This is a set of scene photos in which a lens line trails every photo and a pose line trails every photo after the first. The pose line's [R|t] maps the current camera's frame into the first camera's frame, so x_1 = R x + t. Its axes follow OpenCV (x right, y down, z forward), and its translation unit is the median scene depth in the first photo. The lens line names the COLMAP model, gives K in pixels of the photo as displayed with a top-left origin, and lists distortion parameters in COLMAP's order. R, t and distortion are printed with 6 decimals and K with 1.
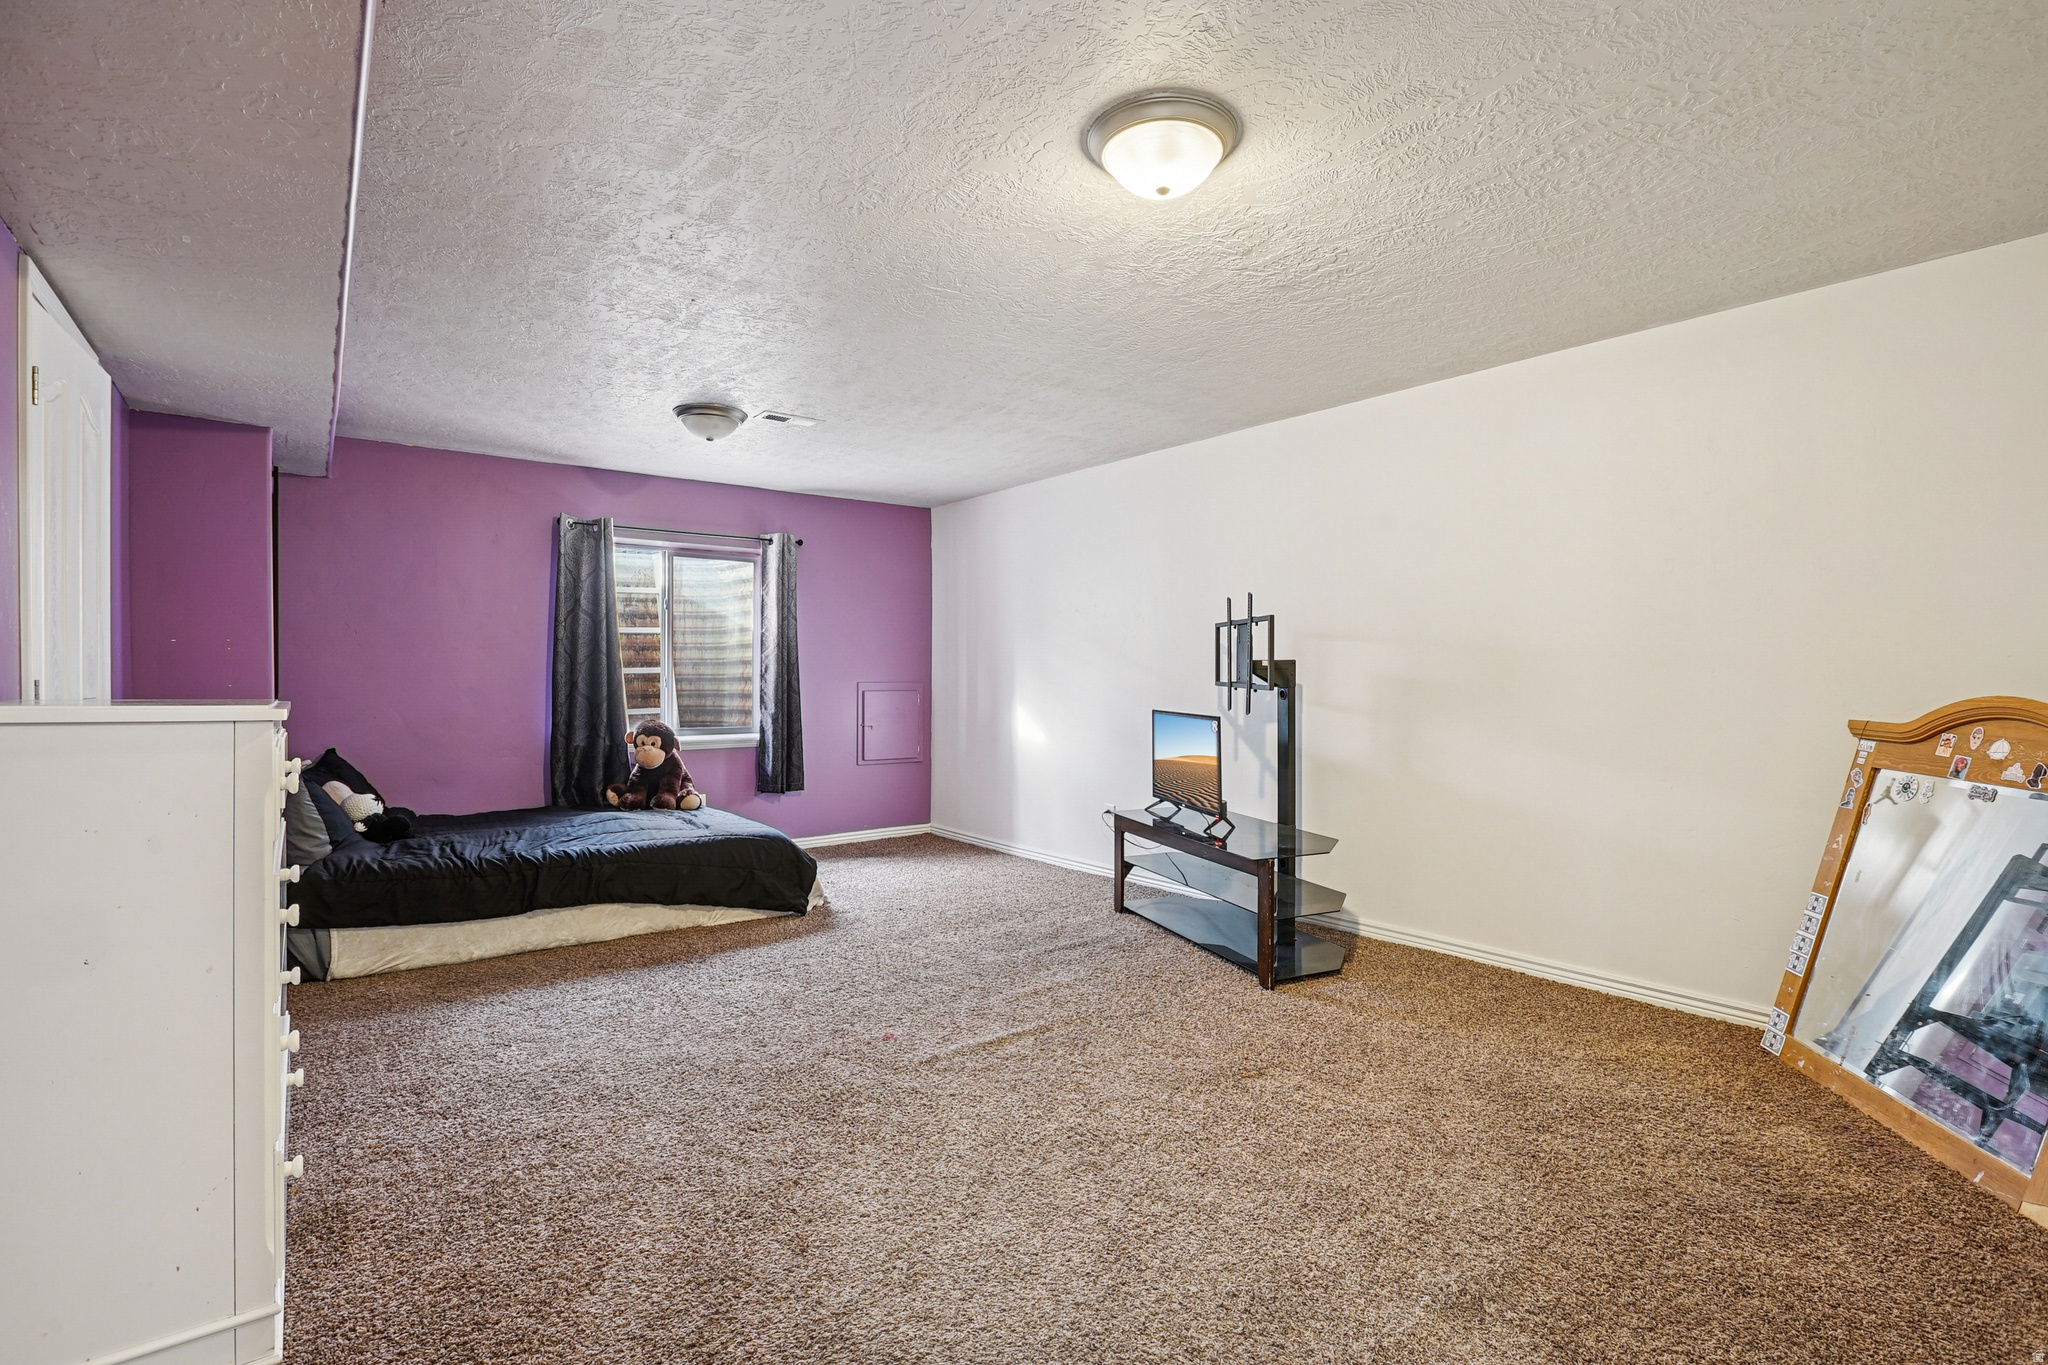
lens RADIAL K [[958.2, 0, 1024.0], [0, 958.2, 682.5], [0, 0, 1]] dist [-0.036829, -0.000044]
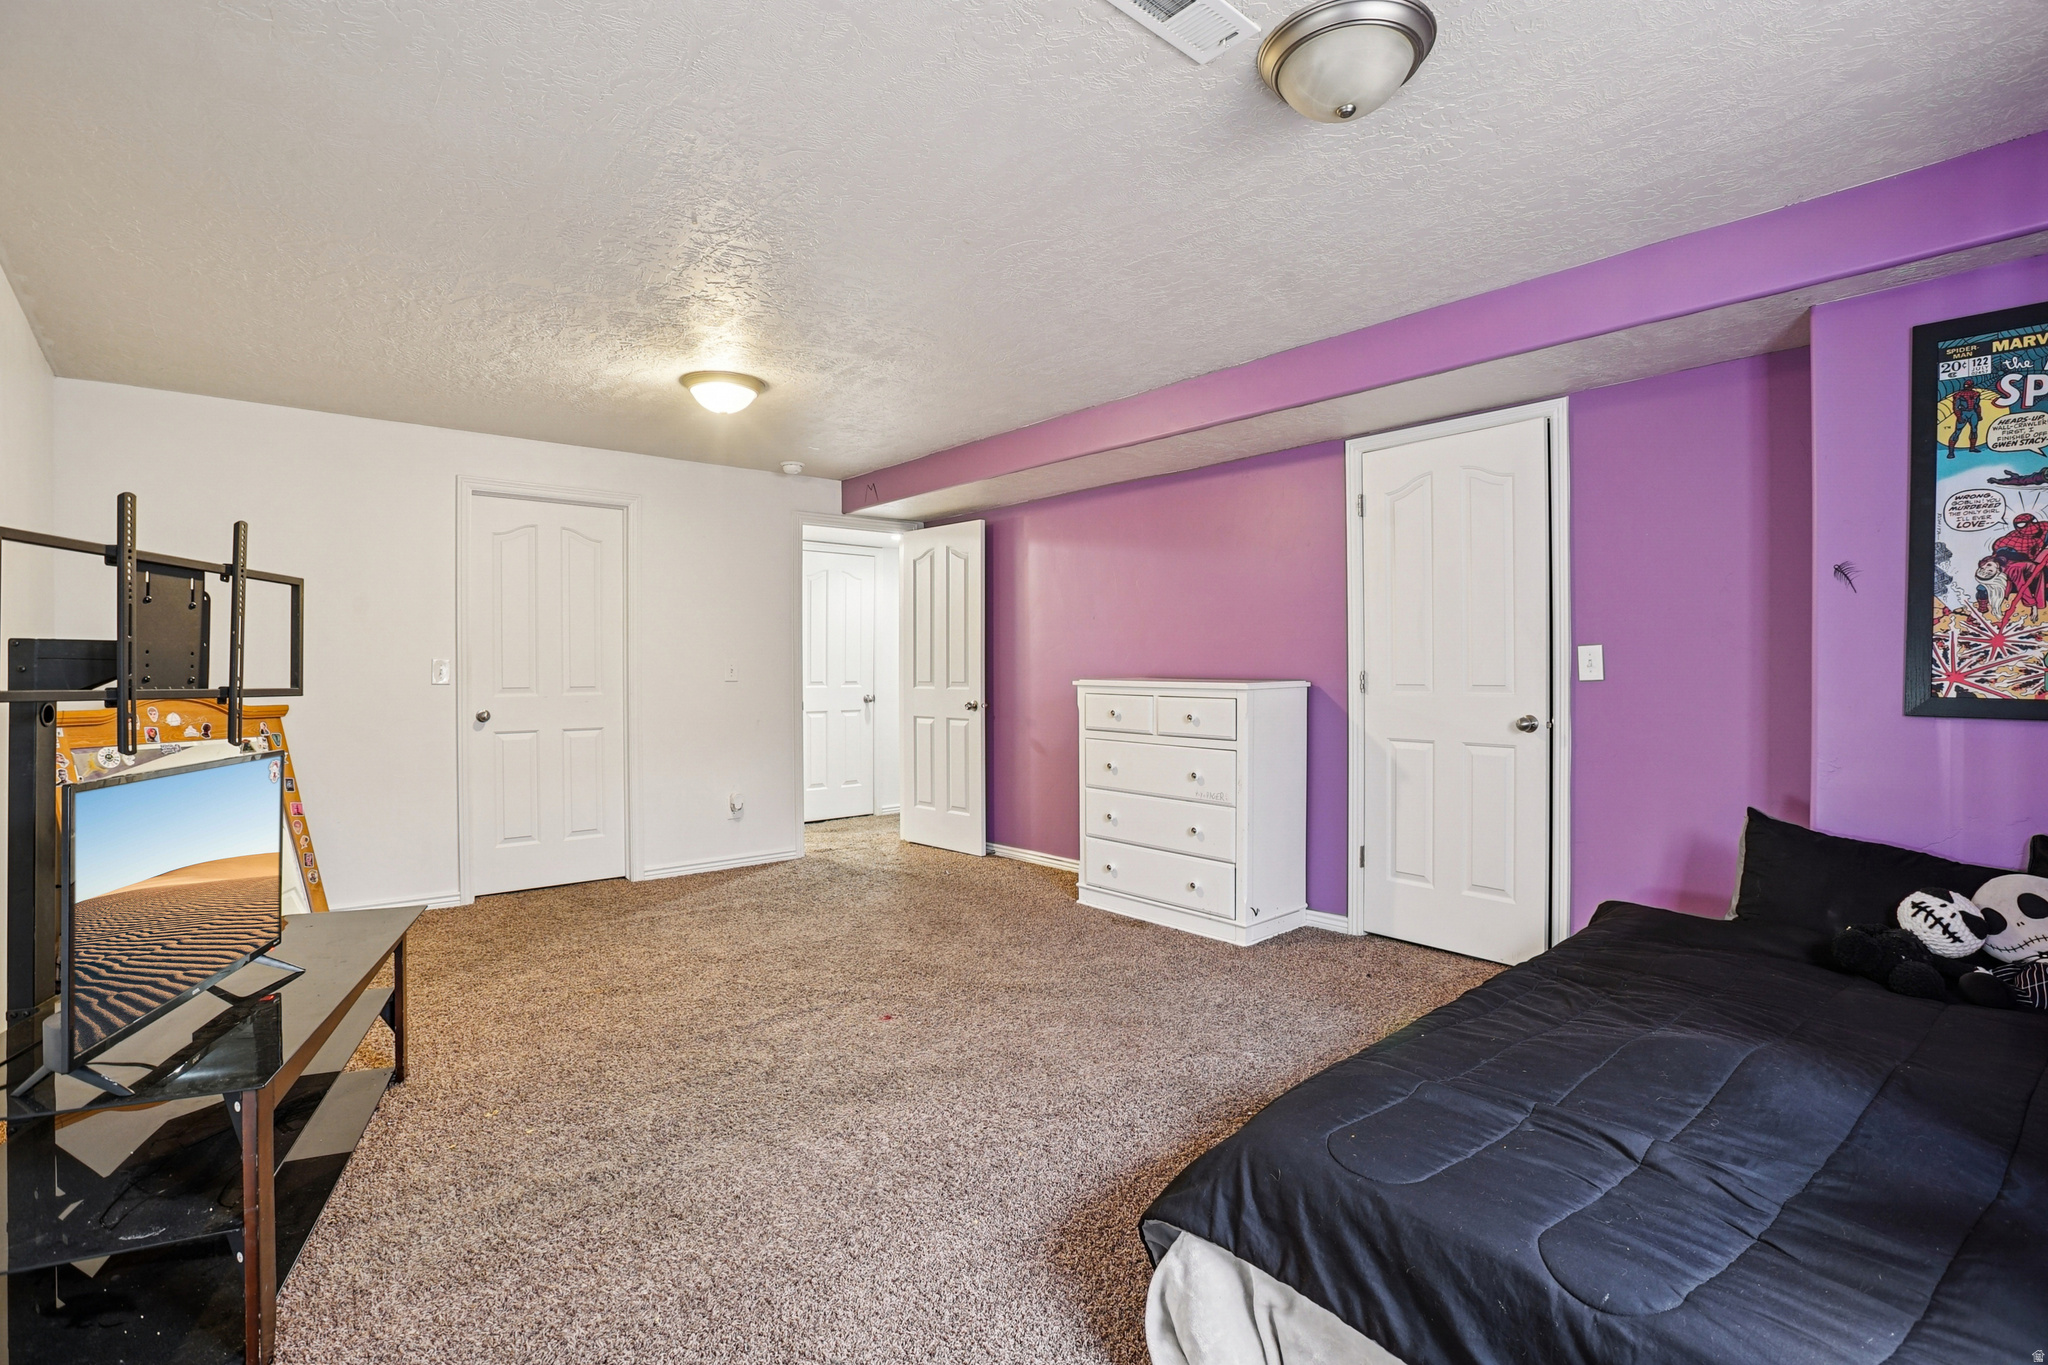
lens RADIAL K [[958.2, 0, 1024.0], [0, 958.2, 682.5], [0, 0, 1]] dist [-0.036829, -0.000044]
pose [[-0.998530, -0.007612, -0.053666, -0.286163], [-0.008603, 0.999796, 0.018263, -0.029700], [0.053517, 0.018698, -0.998392, 2.602719]]
